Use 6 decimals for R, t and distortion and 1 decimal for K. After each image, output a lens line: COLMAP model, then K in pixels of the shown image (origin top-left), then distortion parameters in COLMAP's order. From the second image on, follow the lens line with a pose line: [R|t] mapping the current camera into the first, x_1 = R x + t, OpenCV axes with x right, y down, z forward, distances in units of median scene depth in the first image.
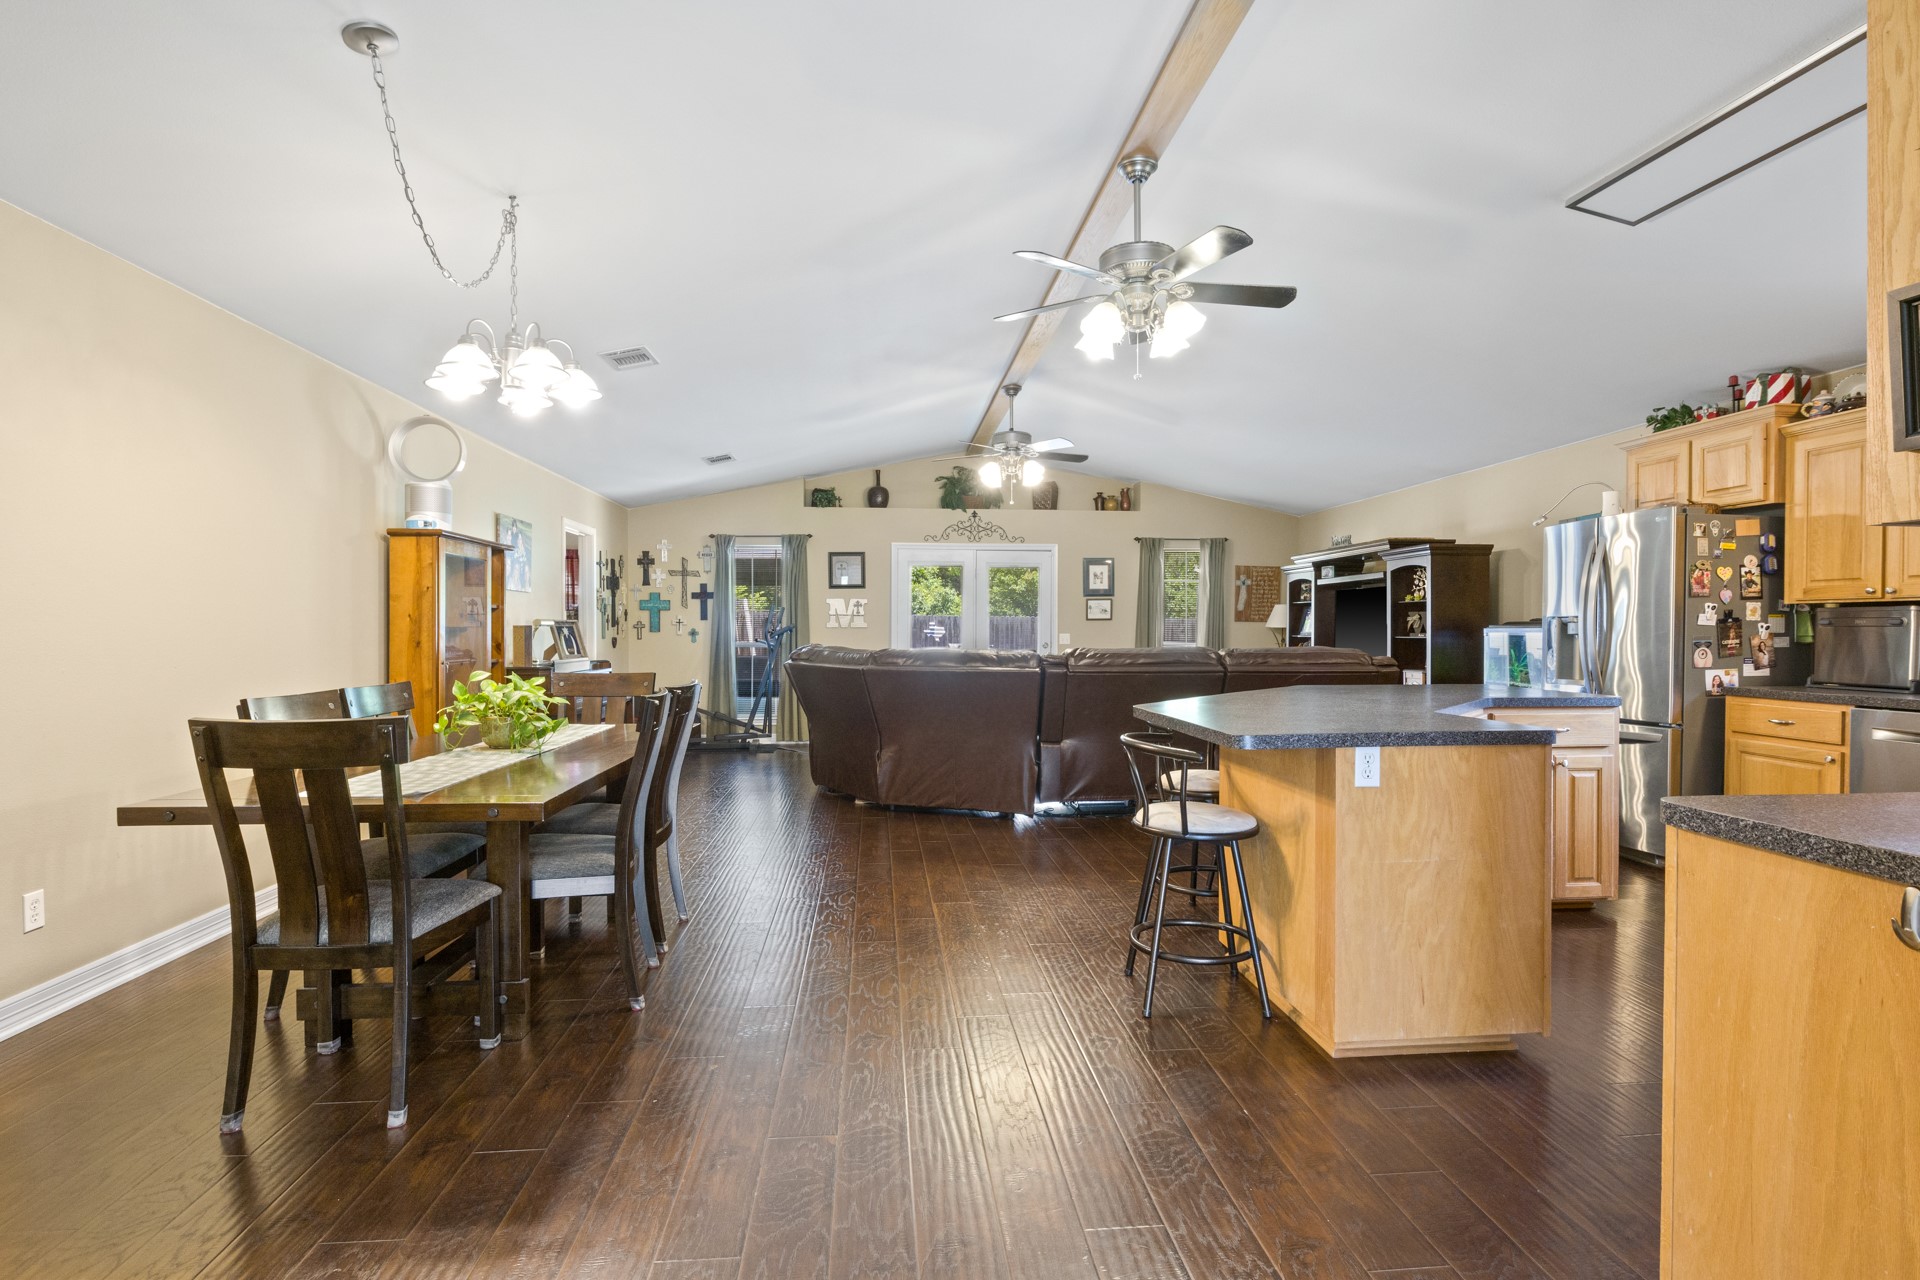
lens RADIAL K [[957.7, 0, 960.0], [0, 957.7, 640.0], [0, 0, 1]] dist [-0.004748, -0.000637]
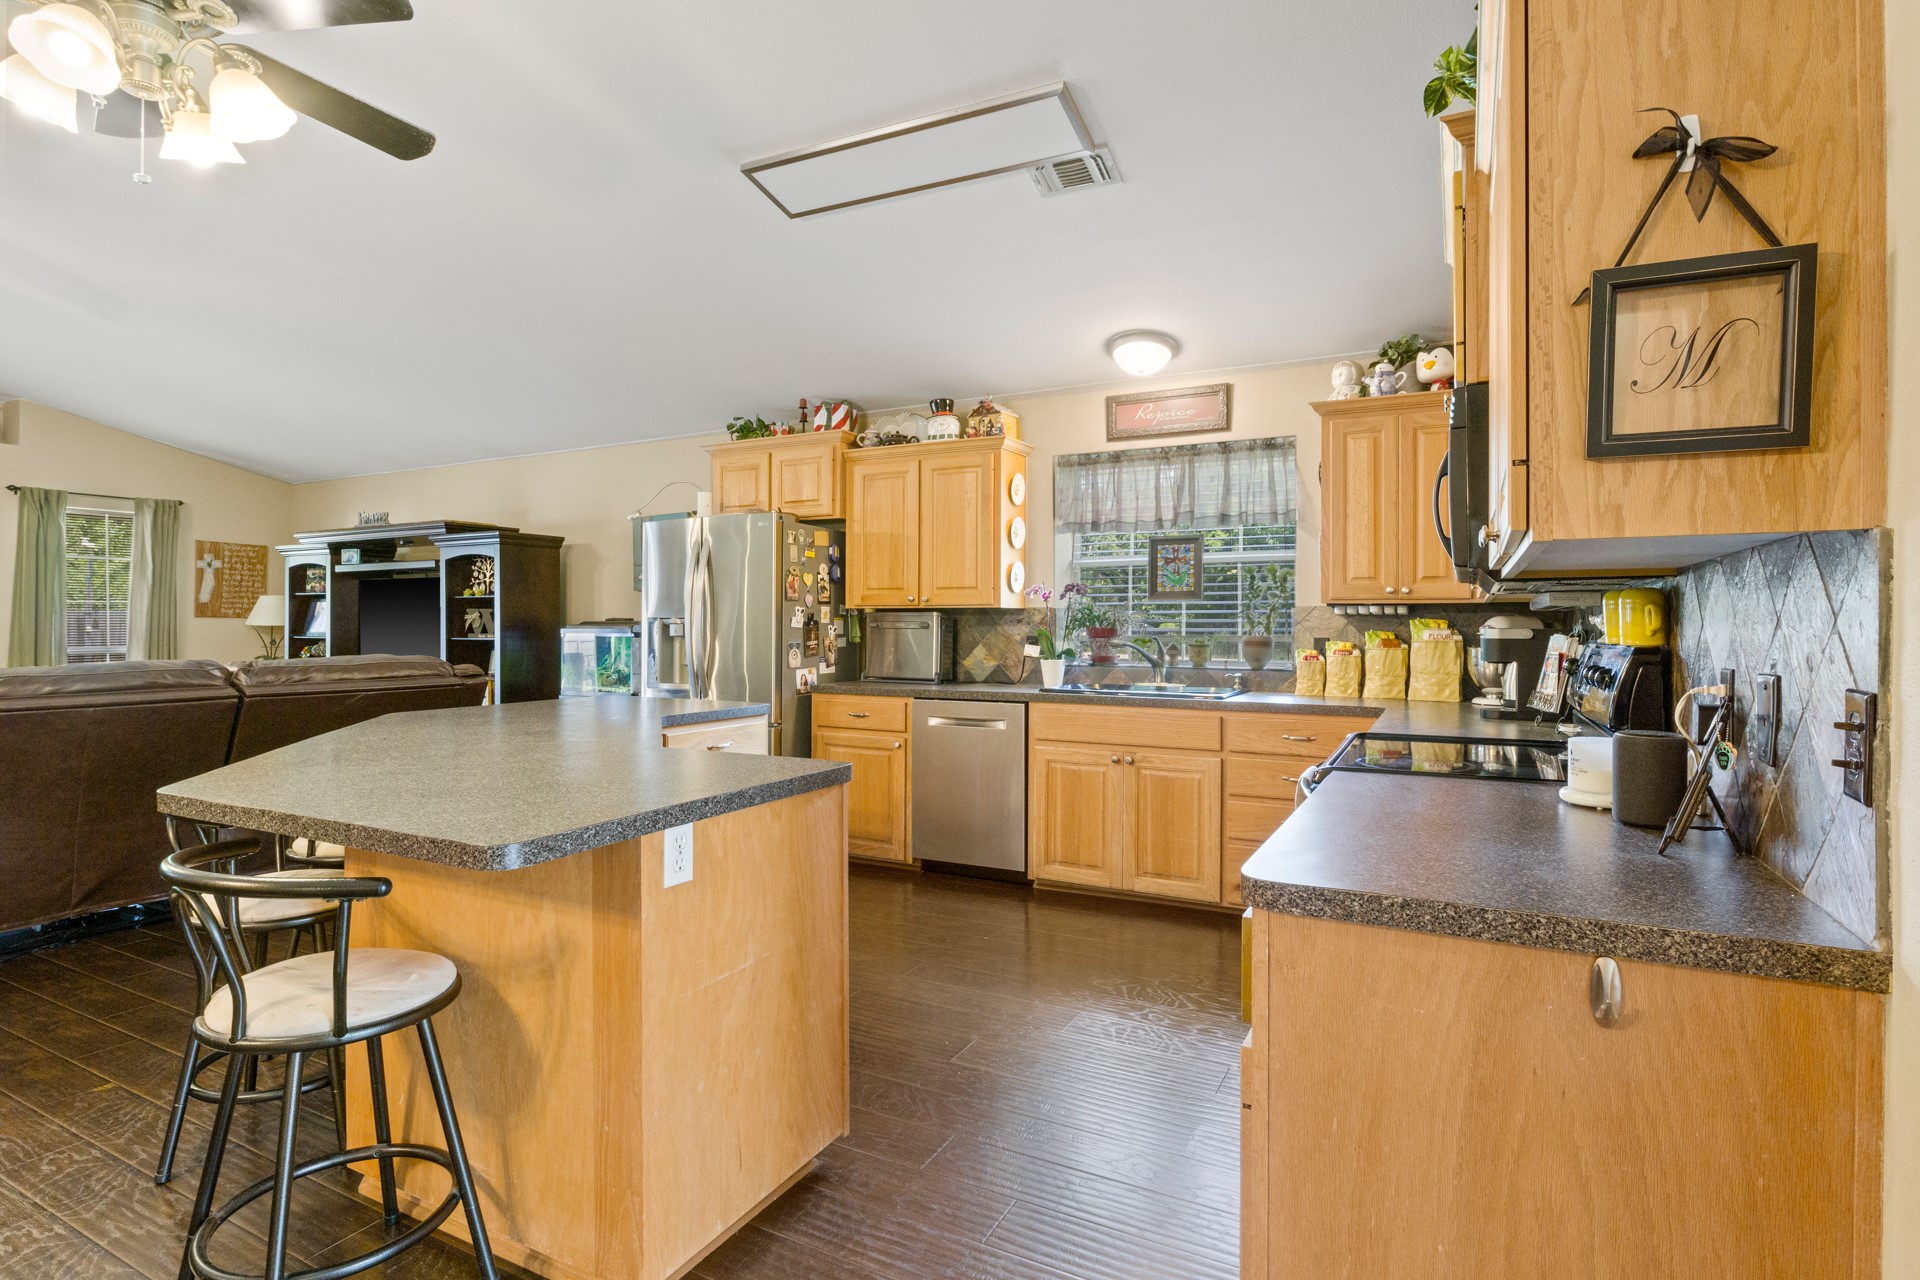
lens RADIAL K [[961.2, 0, 967.4], [0, 961.2, 625.3], [0, 0, 1]] dist [-0.006707, -0.000298]
pose [[0.540420, -0.001427, 0.841394, -0.011337], [0.008676, 0.999955, -0.003877, -0.009341], [-0.841351, 0.009395, 0.540408, 0.200148]]
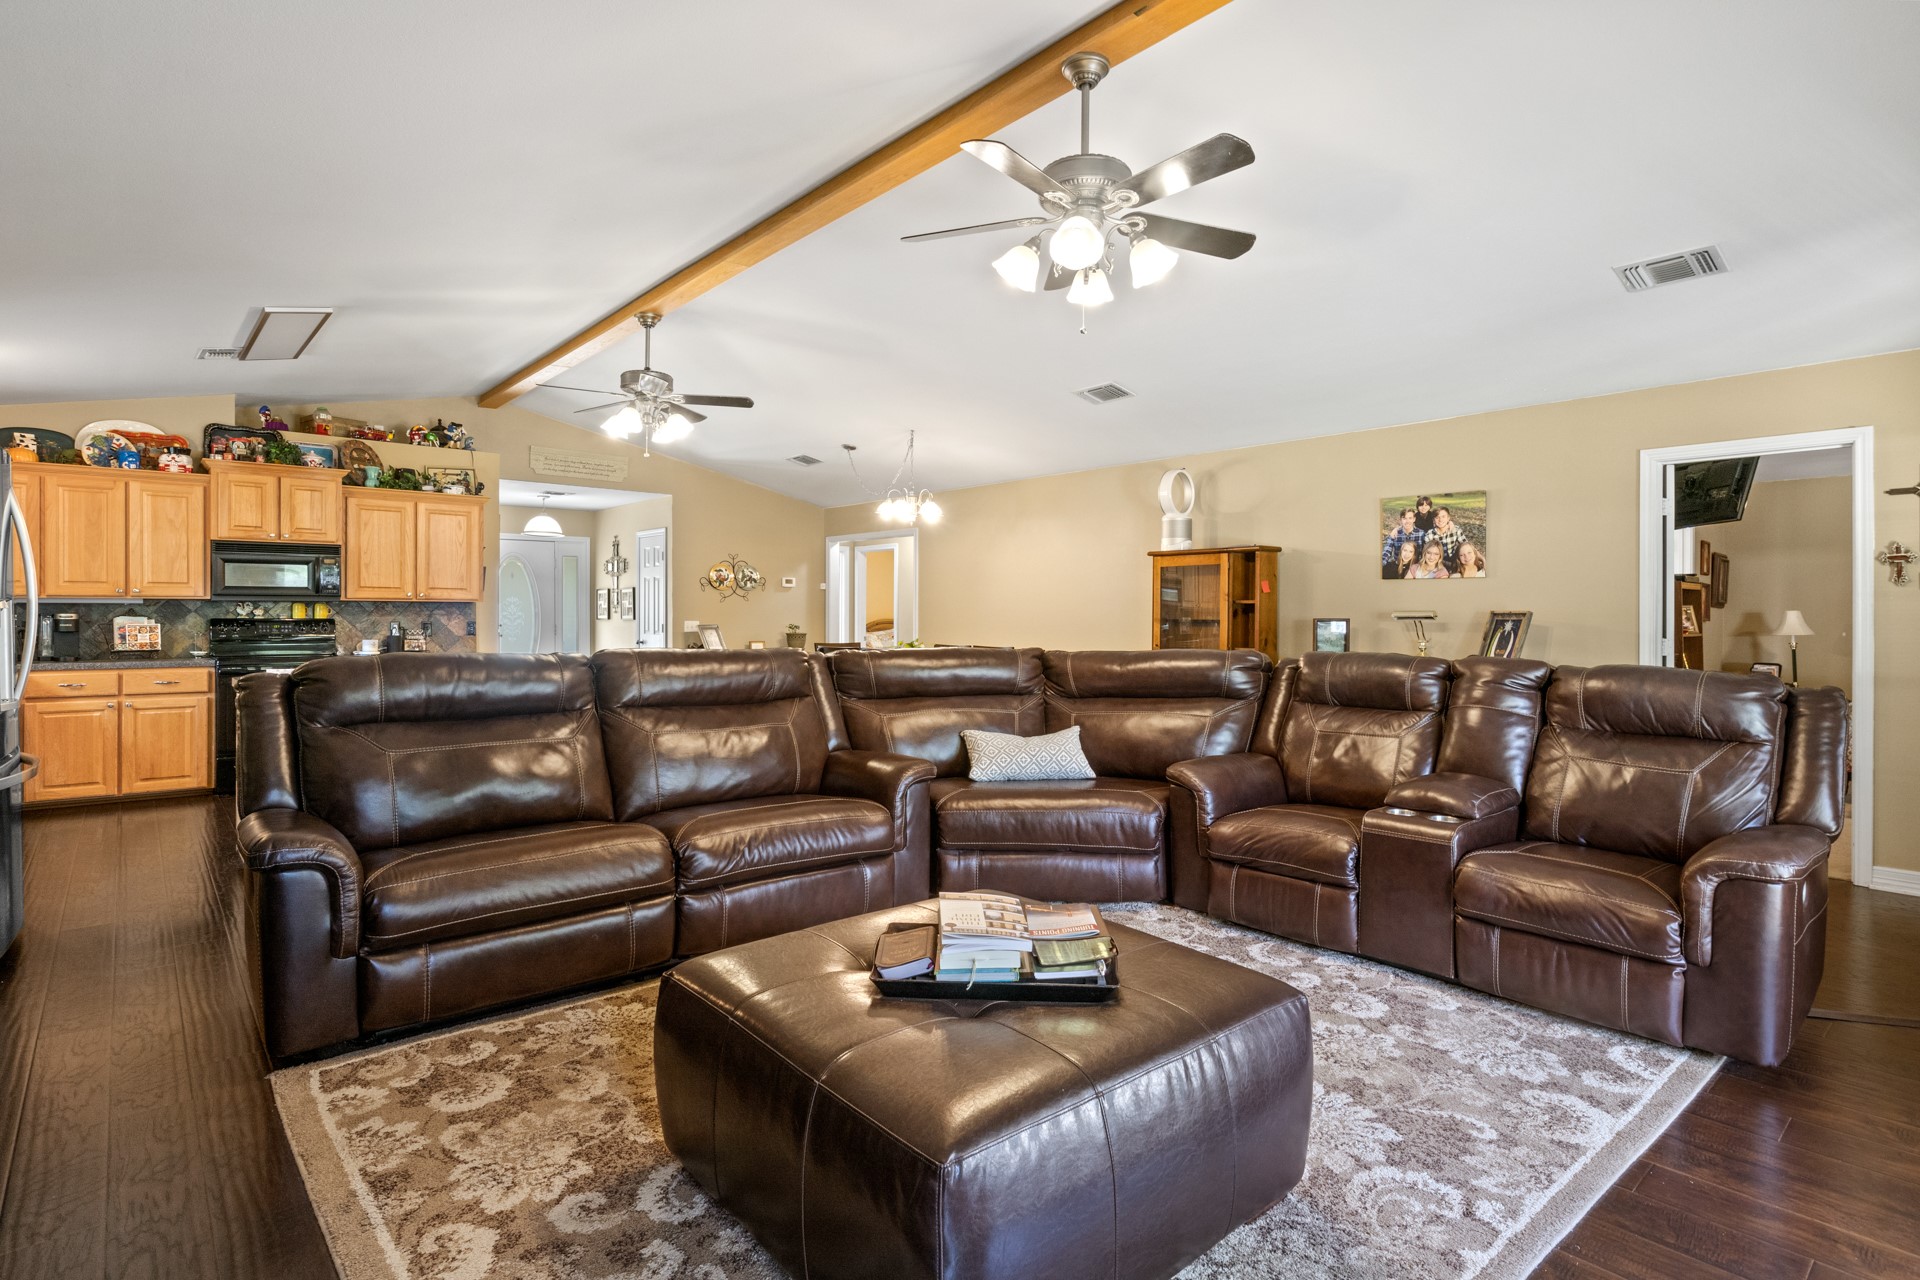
lens RADIAL K [[994.7, 0, 955.6], [0, 994.7, 621.3], [0, 0, 1]] dist [0.004009, -0.000829]
pose [[-0.816867, -0.001828, -0.576823, 0.448495], [-0.010001, 0.999890, 0.010994, -0.020178], [0.576739, 0.014749, -0.816795, 1.652814]]
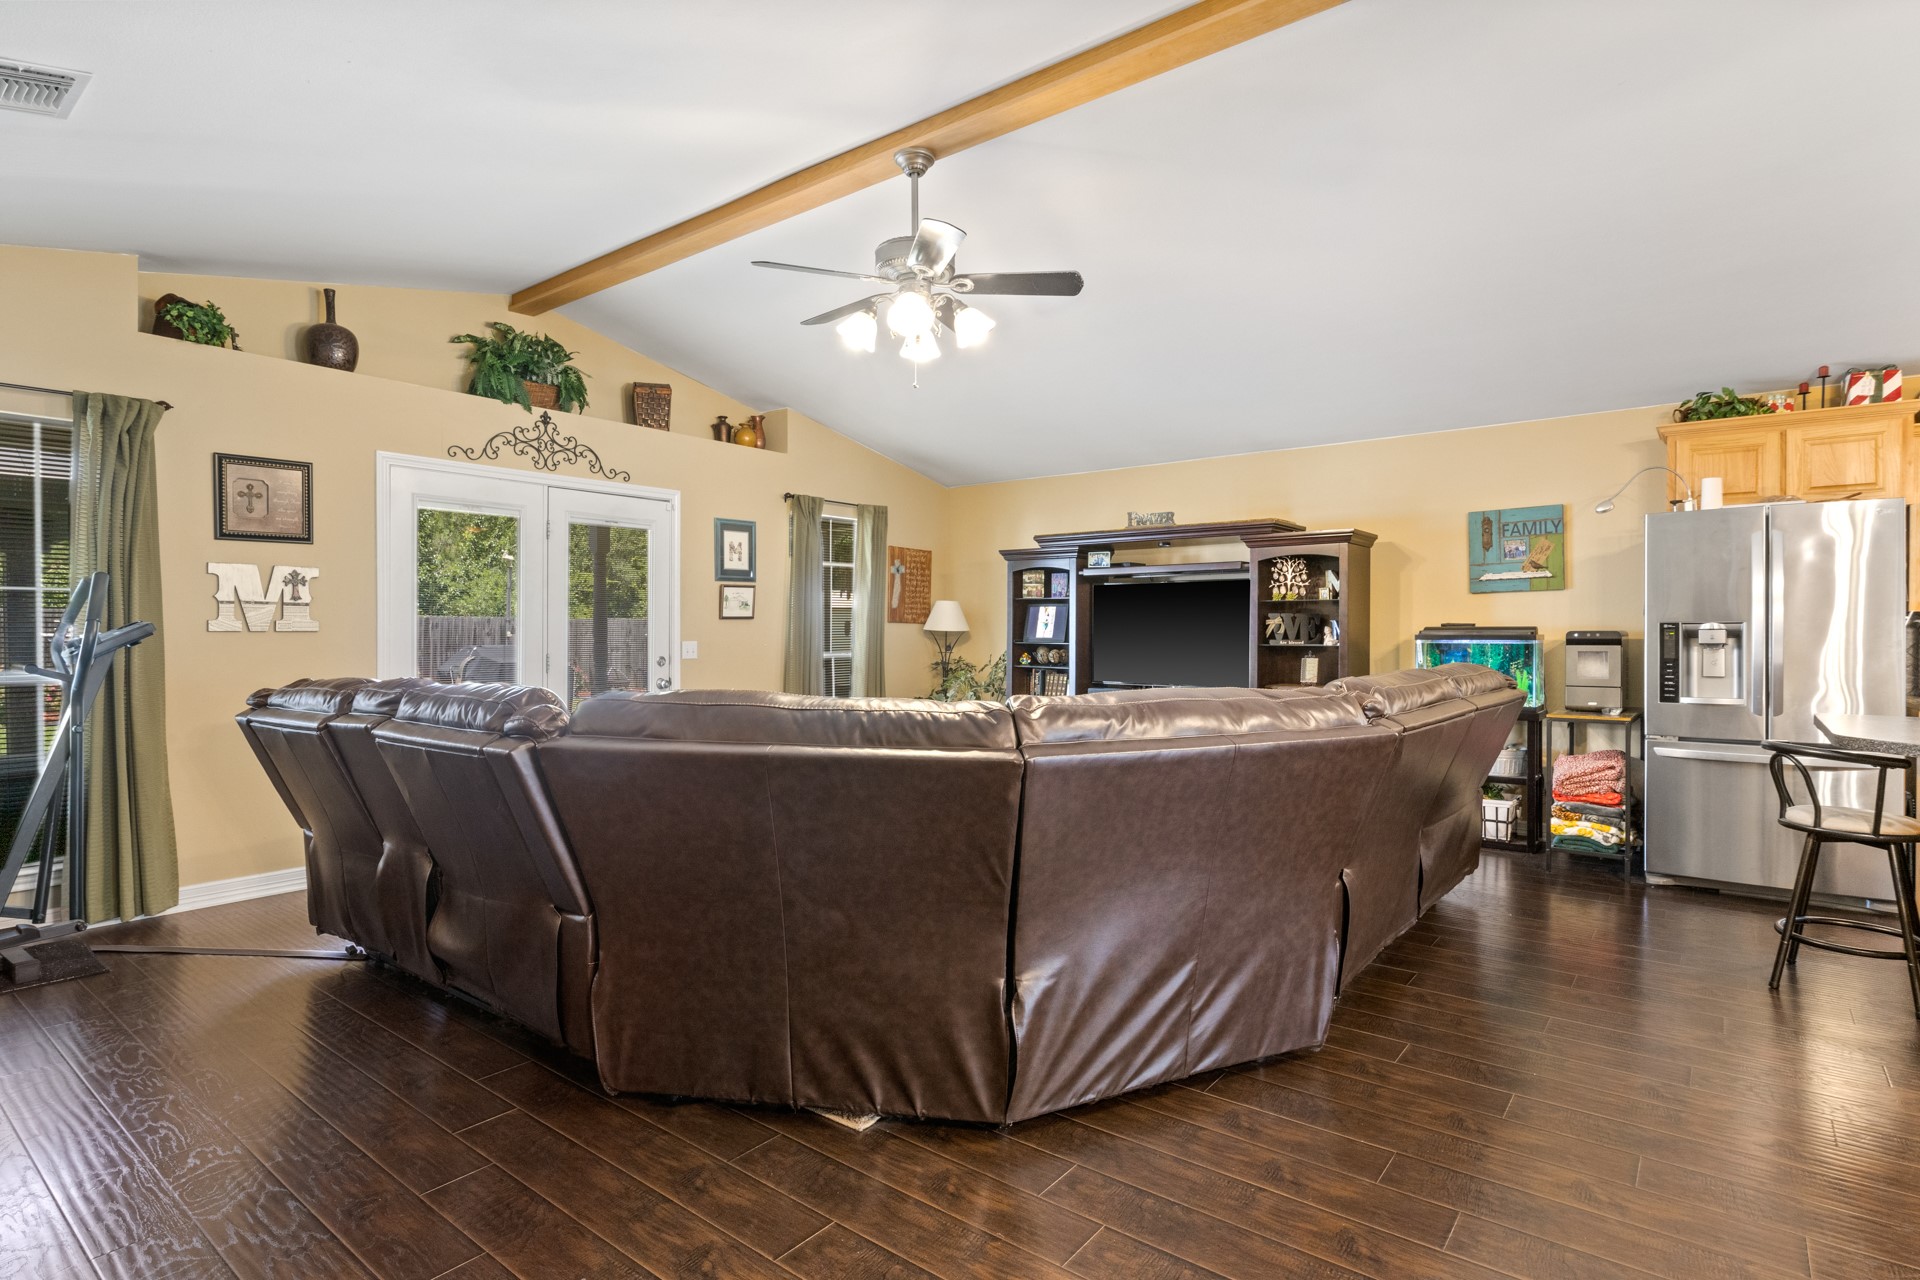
lens RADIAL K [[973.4, 0, 964.2], [0, 973.4, 639.5], [0, 0, 1]] dist [-0.004773, -0.000803]
pose [[0.683911, -0.006520, 0.729536, -0.369874], [0.006644, 0.999974, 0.002708, -0.014103], [-0.729535, 0.002995, 0.683937, 0.776595]]
